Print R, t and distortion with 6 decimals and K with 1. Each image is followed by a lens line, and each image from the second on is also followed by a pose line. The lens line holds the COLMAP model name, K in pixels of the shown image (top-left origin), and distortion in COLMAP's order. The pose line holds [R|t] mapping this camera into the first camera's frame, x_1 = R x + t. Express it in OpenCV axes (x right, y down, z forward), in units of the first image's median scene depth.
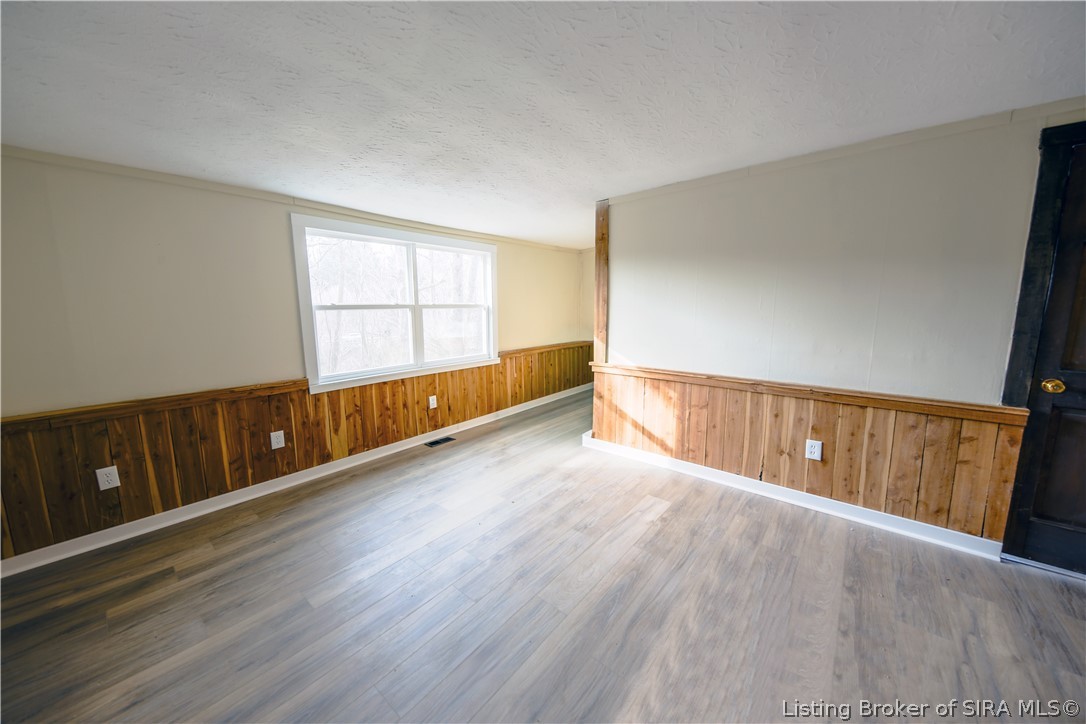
lens RADIAL K [[376.1, 0, 542.8], [0, 376.1, 358.8], [0, 0, 1]] dist [0.002270, -0.000144]
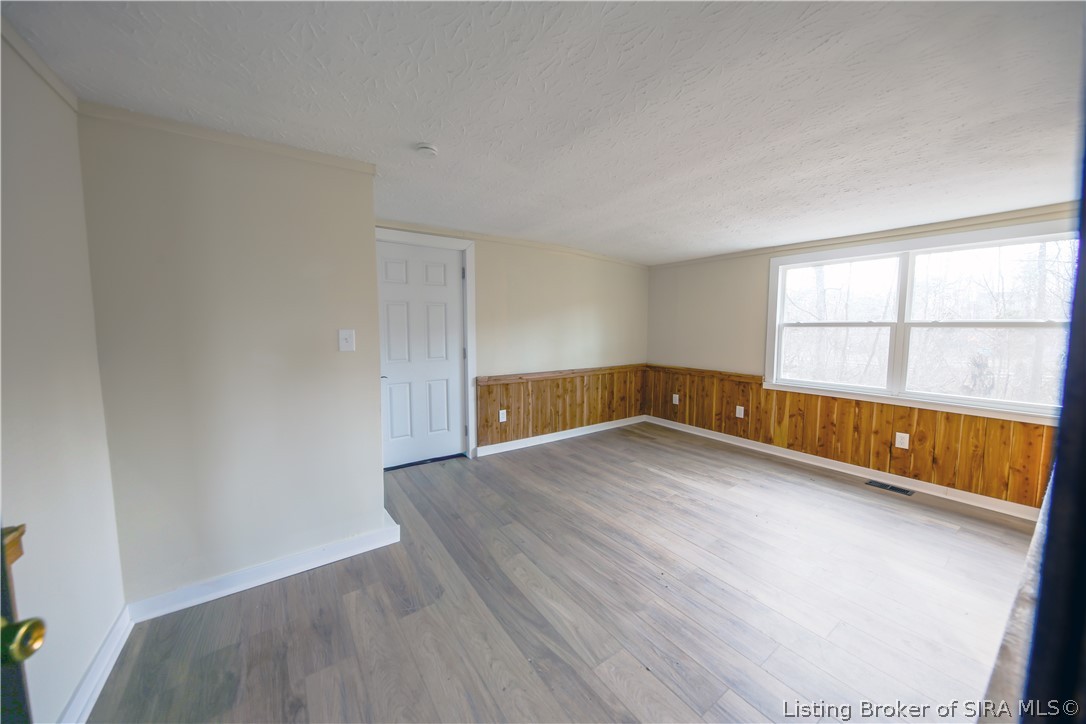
lens RADIAL K [[376.1, 0, 542.8], [0, 376.1, 358.8], [0, 0, 1]] dist [0.002270, -0.000144]
pose [[-0.252573, 0.092241, -0.963171, 0.858884], [-0.136906, 0.982024, 0.129947, -0.075481], [0.957843, 0.164685, -0.235404, 0.523147]]
